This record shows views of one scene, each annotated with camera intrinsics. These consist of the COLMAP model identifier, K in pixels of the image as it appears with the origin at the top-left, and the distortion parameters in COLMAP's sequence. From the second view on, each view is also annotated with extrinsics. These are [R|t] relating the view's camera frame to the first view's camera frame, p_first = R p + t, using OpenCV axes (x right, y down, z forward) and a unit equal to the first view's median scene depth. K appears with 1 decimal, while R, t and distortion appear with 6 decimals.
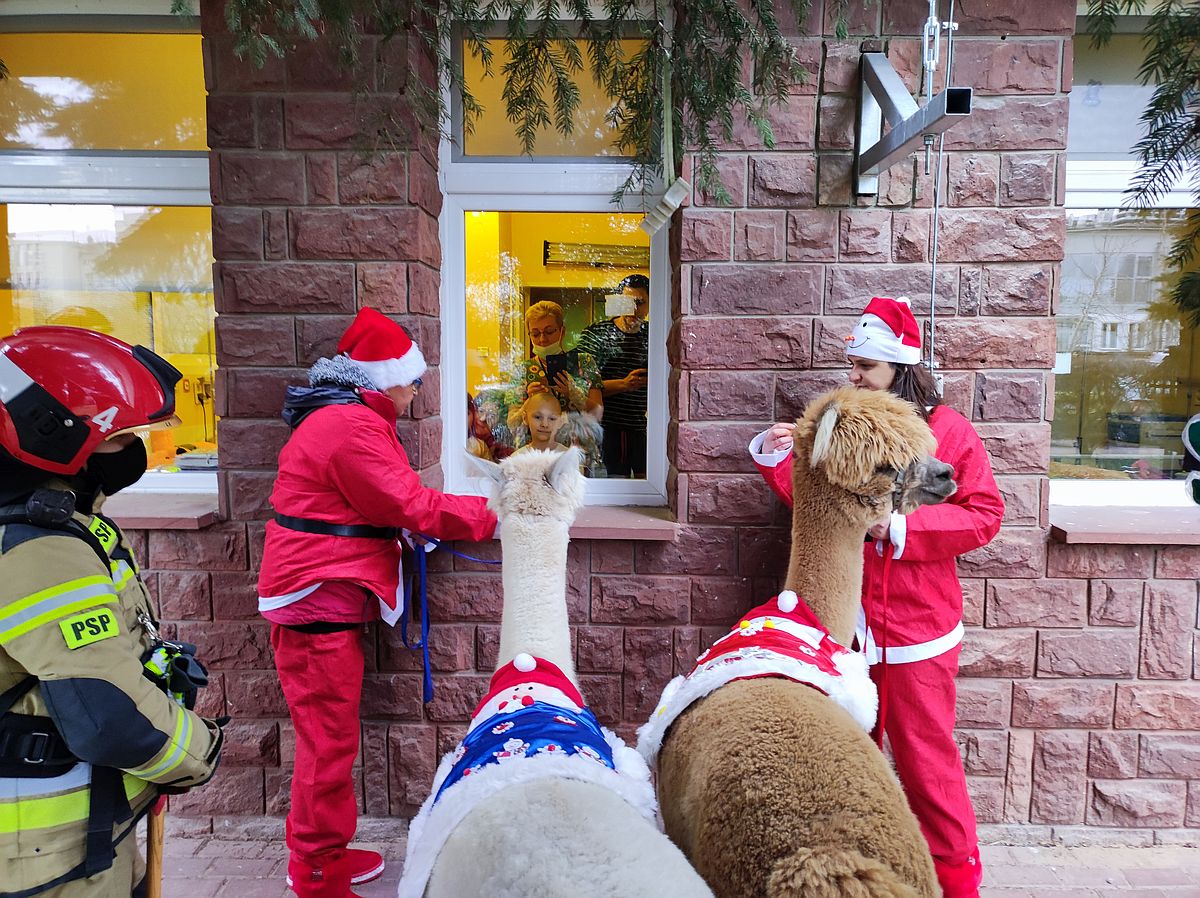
lens RADIAL K [[889.9, 0, 600.0], [0, 889.9, 449.0], [0, 0, 1]] dist [0.040026, -0.033211]
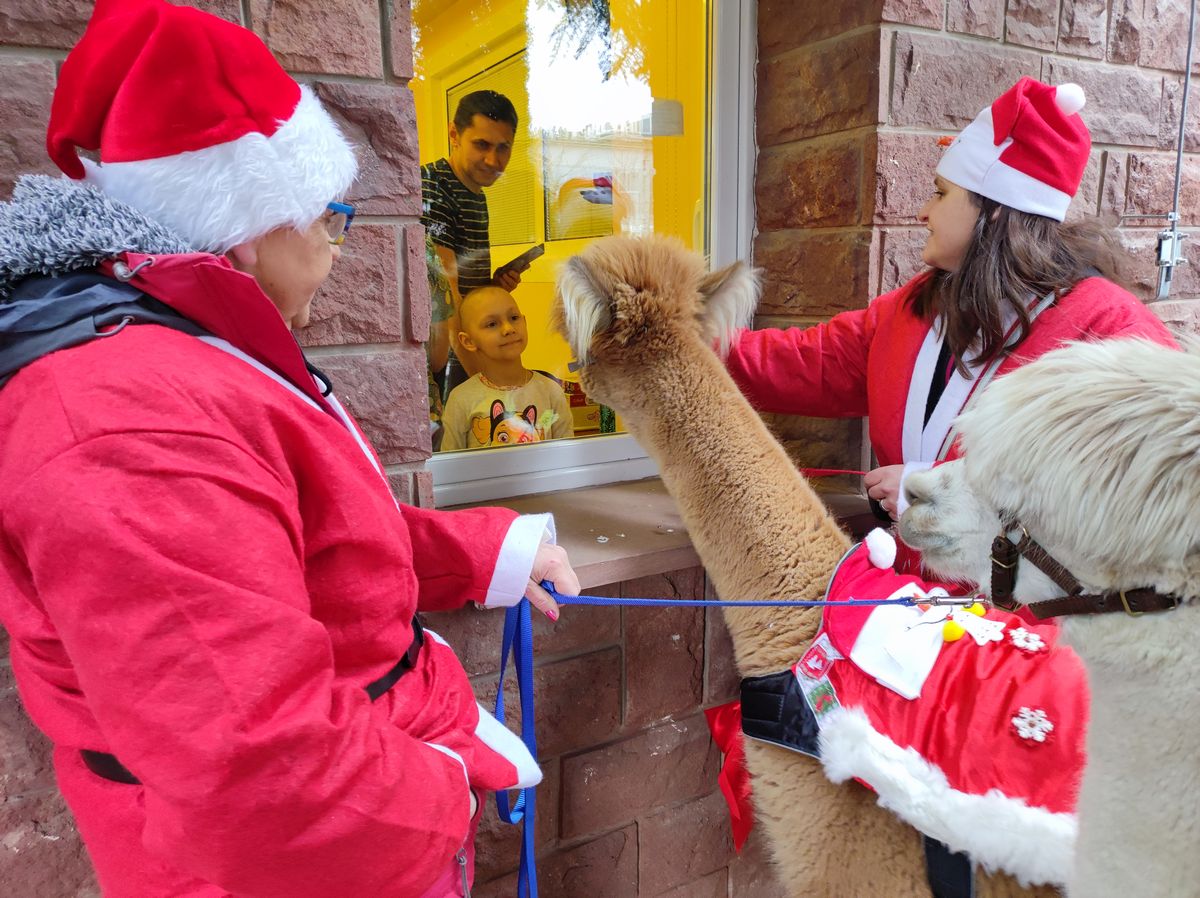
lens RADIAL K [[889.9, 0, 600.0], [0, 889.9, 449.0], [0, 0, 1]] dist [0.040026, -0.033211]
pose [[0.855447, -0.119780, 0.503848, -0.362145], [0.074008, 0.991175, 0.109979, -0.024767], [-0.512575, -0.056793, 0.856762, 0.600656]]
